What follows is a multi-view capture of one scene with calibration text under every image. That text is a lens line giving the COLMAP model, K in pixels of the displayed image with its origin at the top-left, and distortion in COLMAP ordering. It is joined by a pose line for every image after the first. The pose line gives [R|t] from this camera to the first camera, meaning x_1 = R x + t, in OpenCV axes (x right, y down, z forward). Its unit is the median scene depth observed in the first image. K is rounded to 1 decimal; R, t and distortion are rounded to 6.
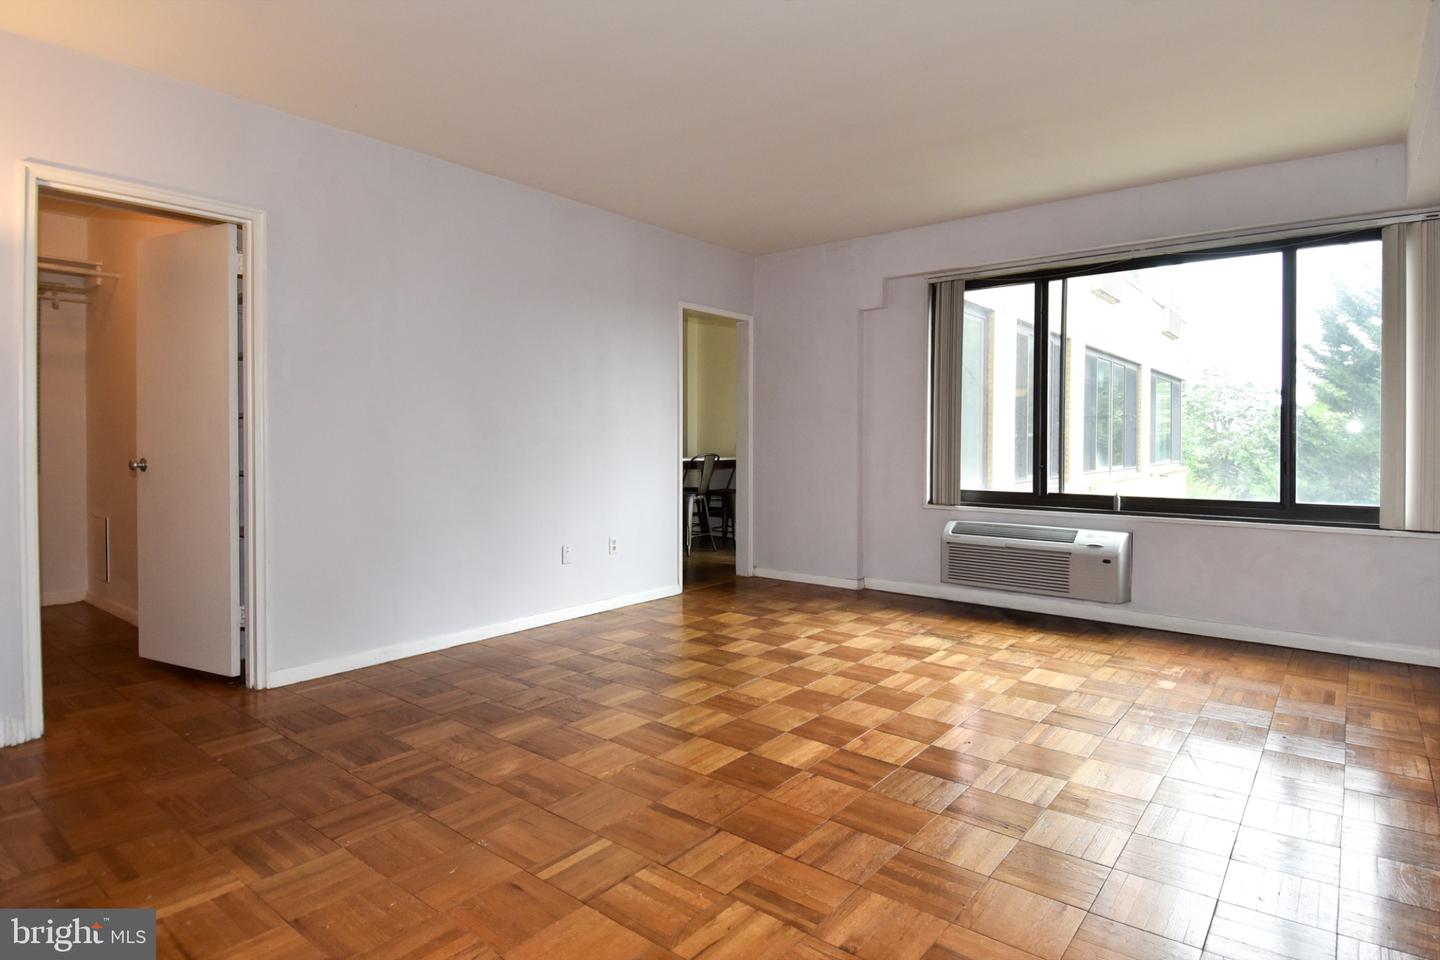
lens RADIAL K [[768.1, 0, 719.6], [0, 768.1, 472.4], [0, 0, 1]] dist [0.016564, -0.026670]
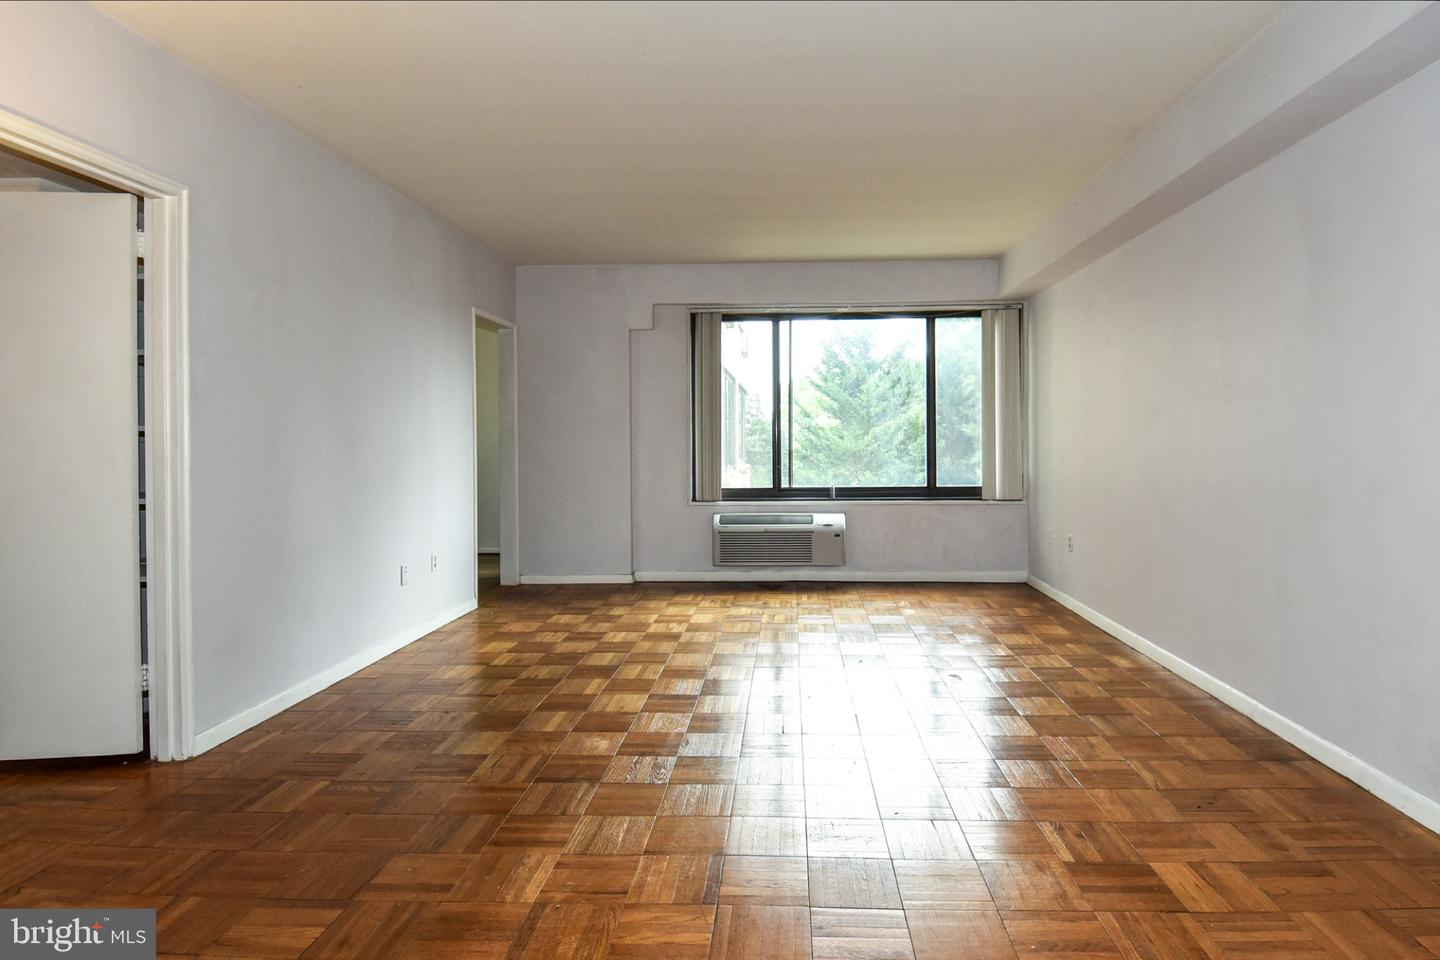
lens RADIAL K [[877.6, 0, 724.0], [0, 877.6, 474.7], [0, 0, 1]] dist [-0.010294, -0.004940]
pose [[0.785924, -0.032855, 0.617449, -0.574856], [0.033568, 0.999382, 0.010451, -0.013322], [-0.617411, 0.012513, 0.786541, -0.083693]]
